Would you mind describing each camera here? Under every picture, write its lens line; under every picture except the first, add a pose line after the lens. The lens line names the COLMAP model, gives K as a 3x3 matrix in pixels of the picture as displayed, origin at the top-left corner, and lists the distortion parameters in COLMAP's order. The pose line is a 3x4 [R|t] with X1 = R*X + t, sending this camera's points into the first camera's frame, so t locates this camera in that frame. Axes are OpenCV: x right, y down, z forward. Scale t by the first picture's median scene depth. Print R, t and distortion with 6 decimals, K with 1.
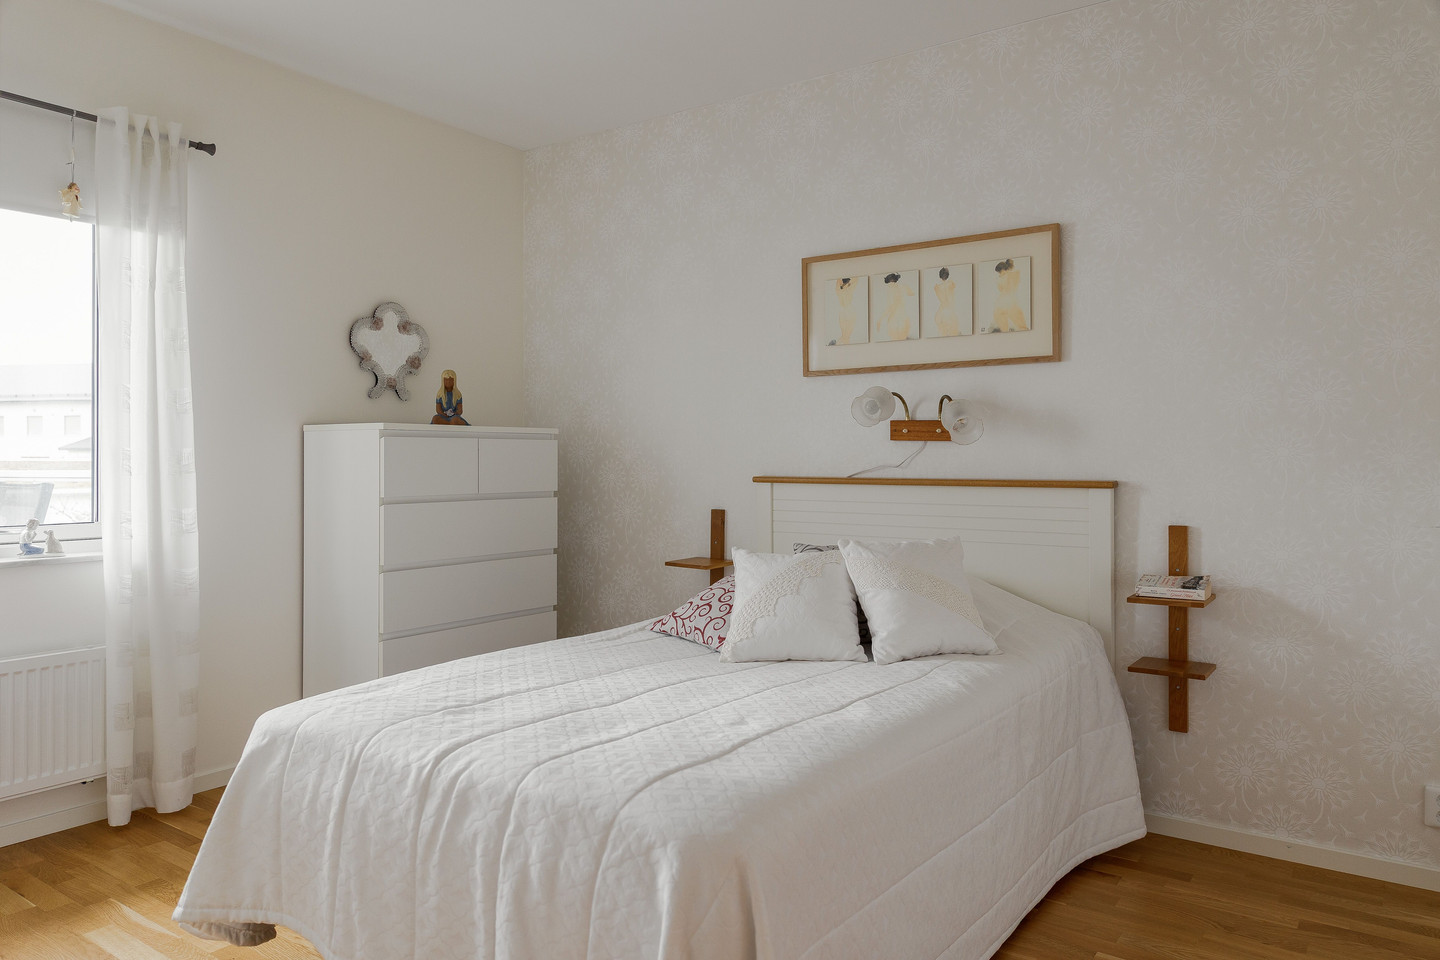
lens RADIAL K [[984.3, 0, 718.5], [0, 984.3, 474.9], [0, 0, 1]] dist [0.003196, -0.001822]
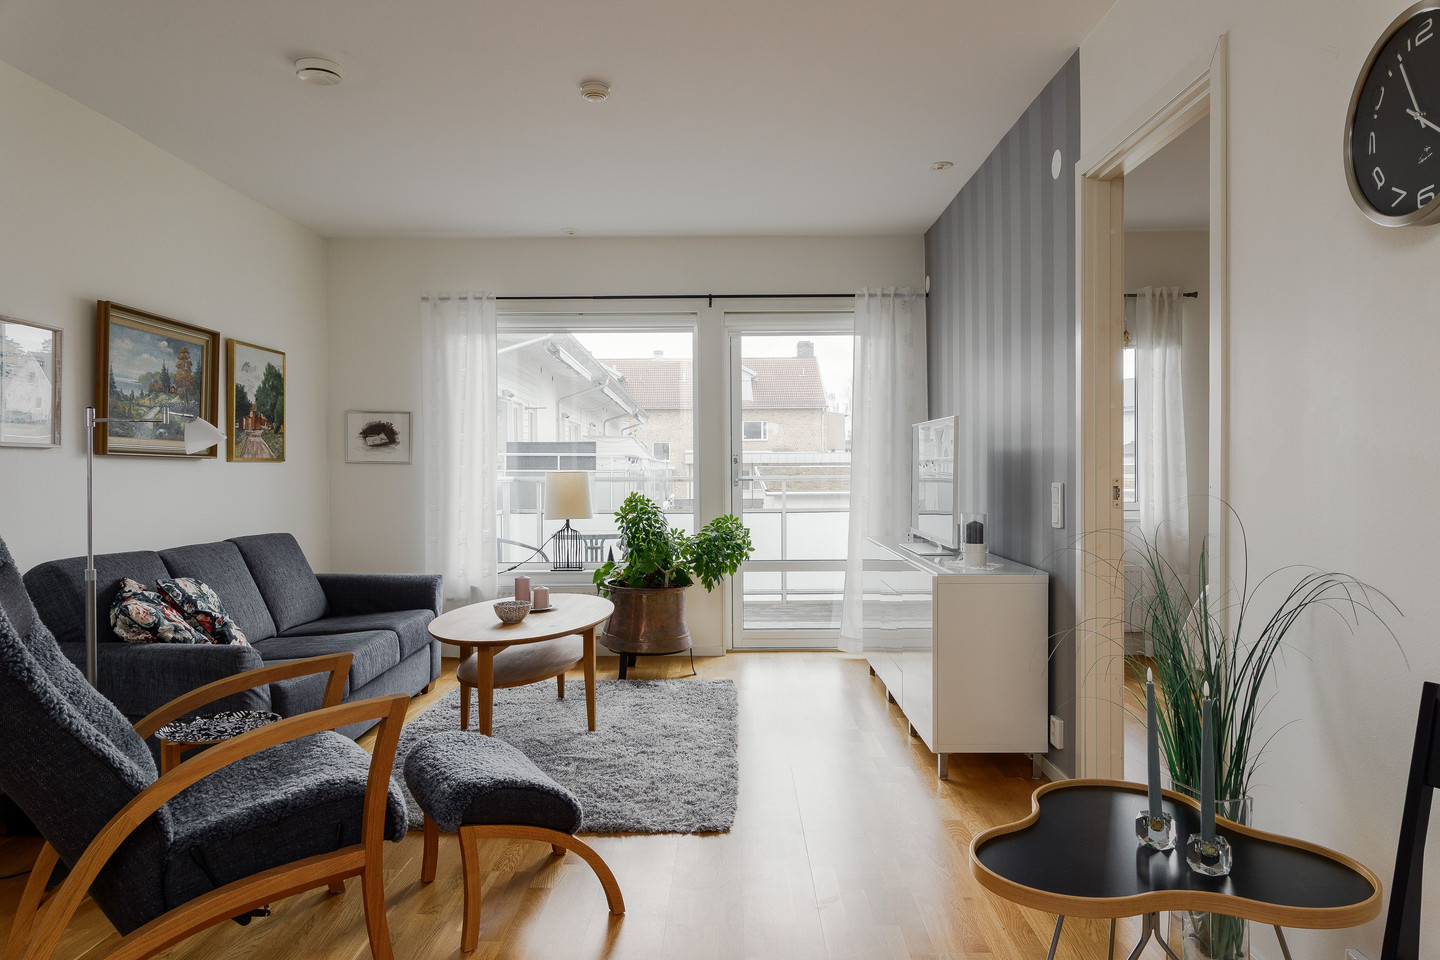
lens RADIAL K [[984.3, 0, 722.0], [0, 984.3, 481.0], [0, 0, 1]] dist [0.003196, -0.001822]
pose [[0.586419, -0.000837, -0.810007, 0.449620], [0.003688, 0.999992, 0.001637, 0.000557], [0.809999, -0.003947, 0.586418, -0.780623]]
